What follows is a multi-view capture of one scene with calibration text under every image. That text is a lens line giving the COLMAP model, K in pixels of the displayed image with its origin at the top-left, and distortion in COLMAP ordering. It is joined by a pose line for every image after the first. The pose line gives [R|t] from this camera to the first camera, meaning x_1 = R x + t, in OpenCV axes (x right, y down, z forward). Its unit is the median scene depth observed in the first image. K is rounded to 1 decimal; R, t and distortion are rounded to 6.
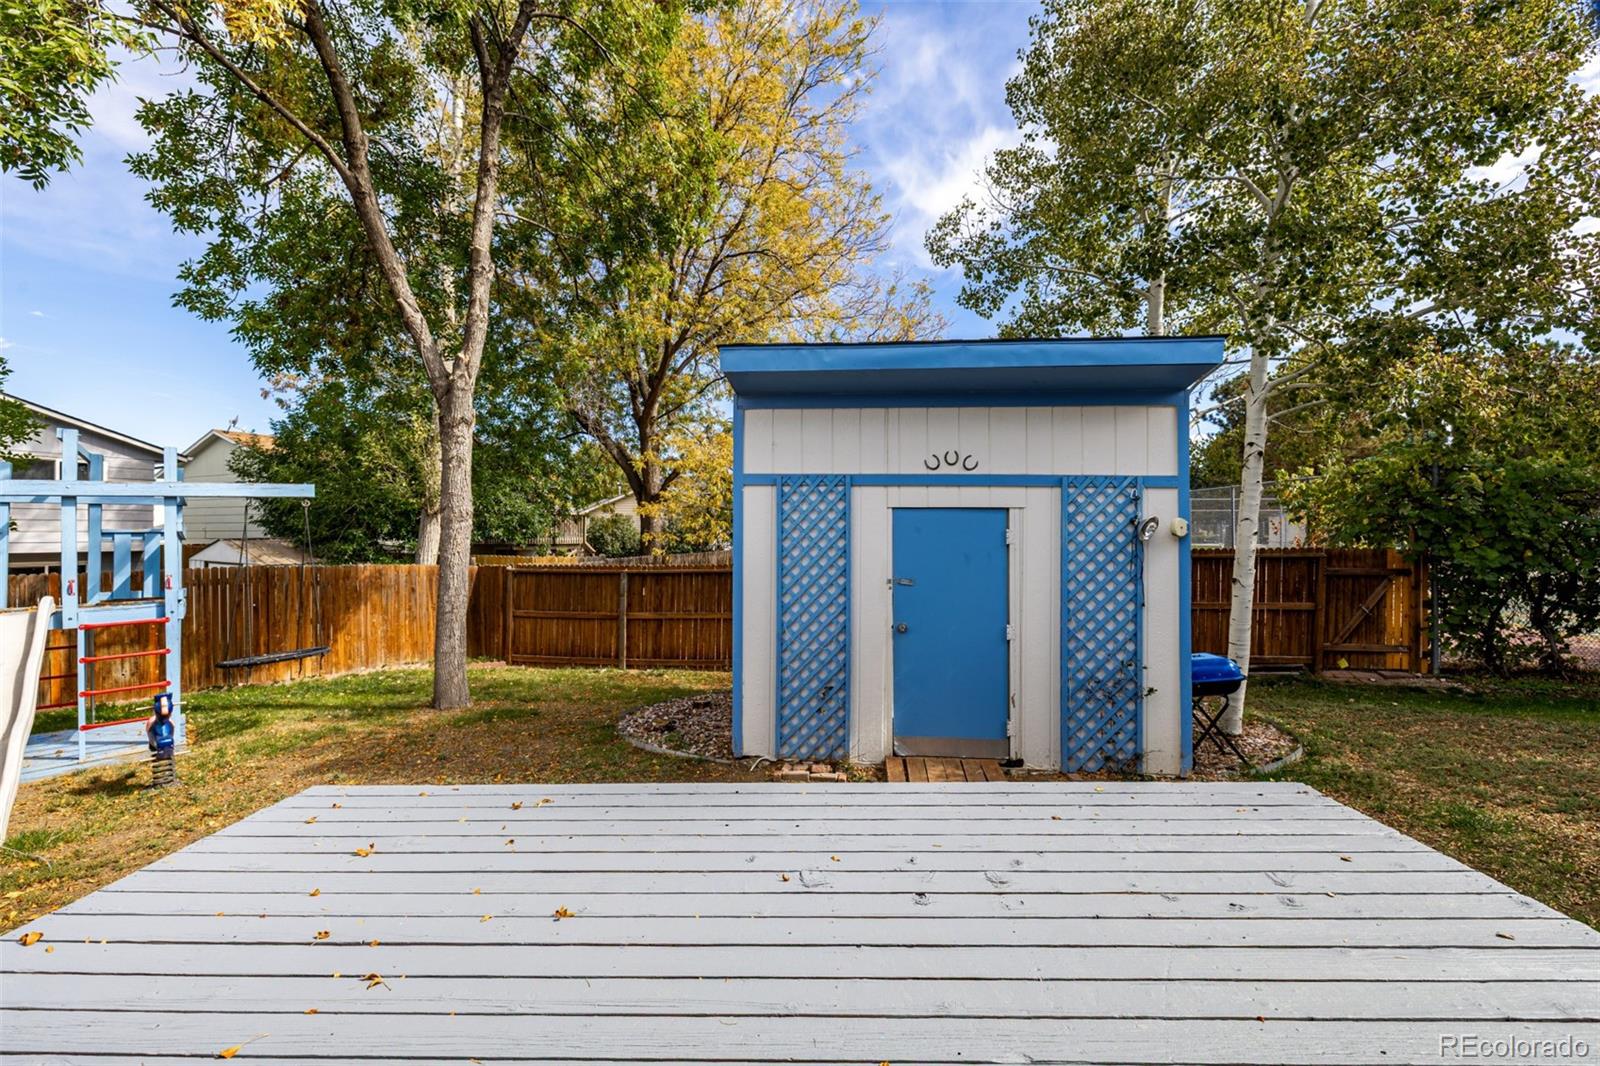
lens RADIAL K [[691.8, 0, 800.0], [0, 691.8, 533.0], [0, 0, 1]] dist [-0.001321, -0.000270]
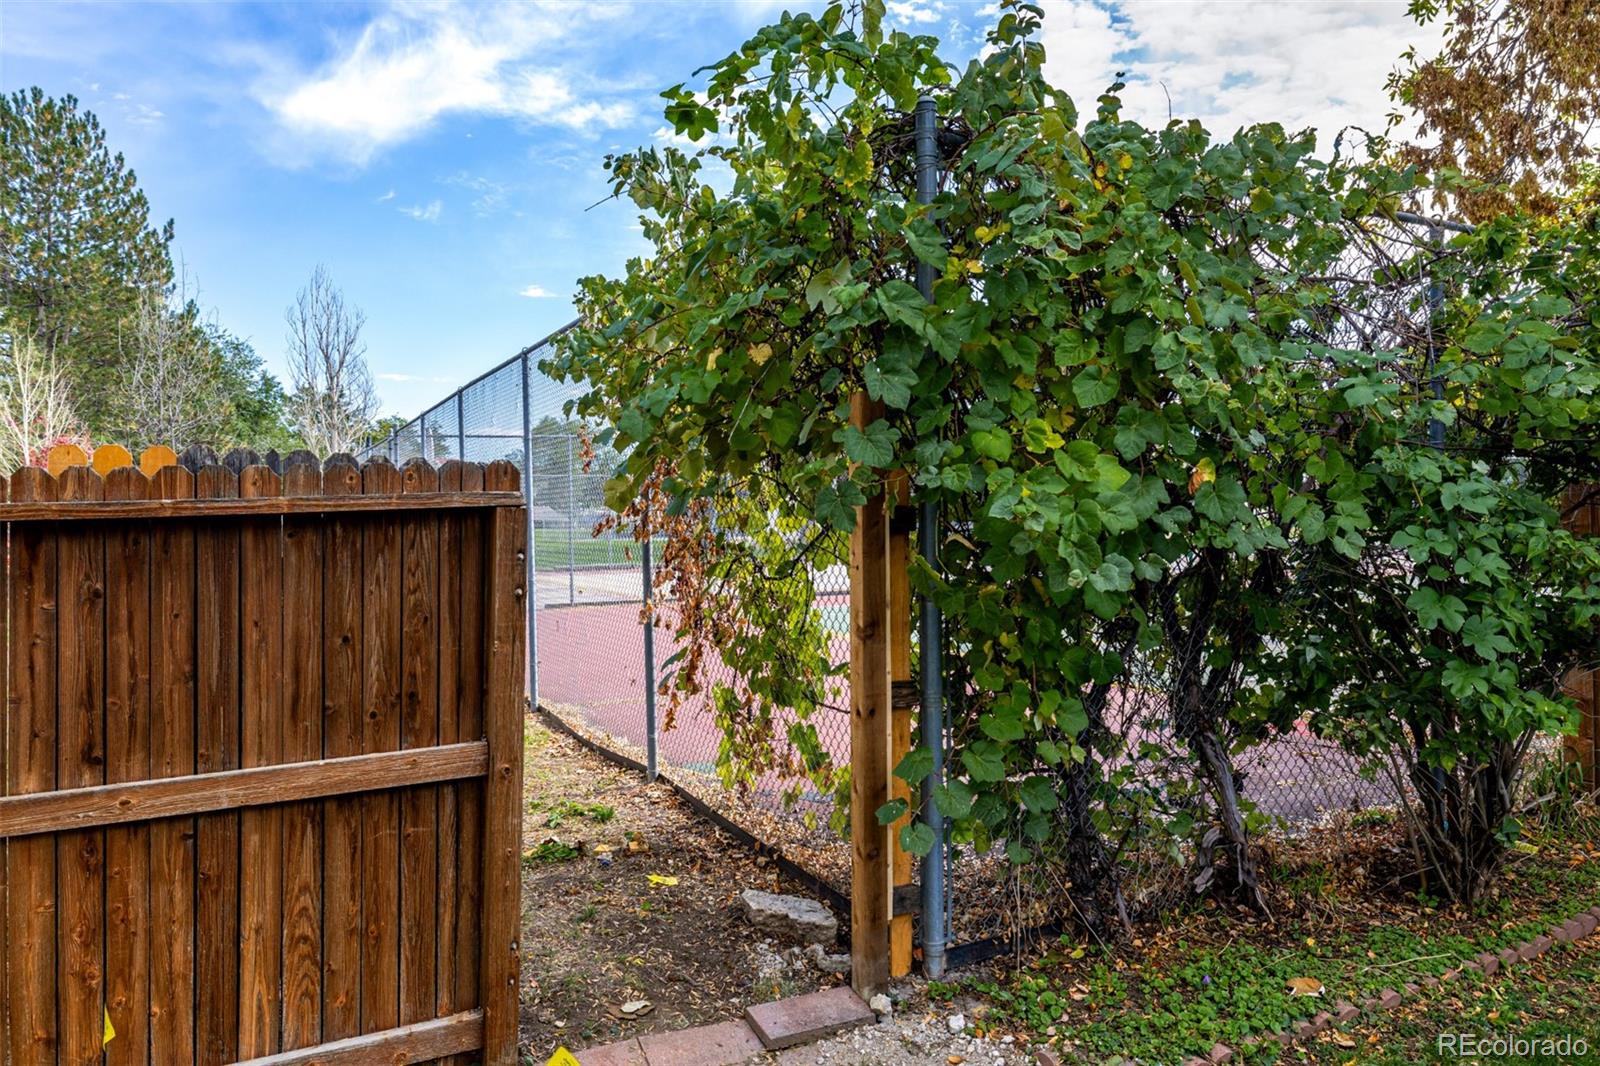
lens RADIAL K [[1056.8, 0, 800.0], [0, 1056.8, 533.0], [0, 0, 1]] dist [0.000182, -0.000001]
pose [[0.811560, -0.004229, 0.584254, 0.664771], [0.011173, 0.999903, -0.008283, 0.049091], [-0.584163, 0.013249, 0.811528, 0.724113]]
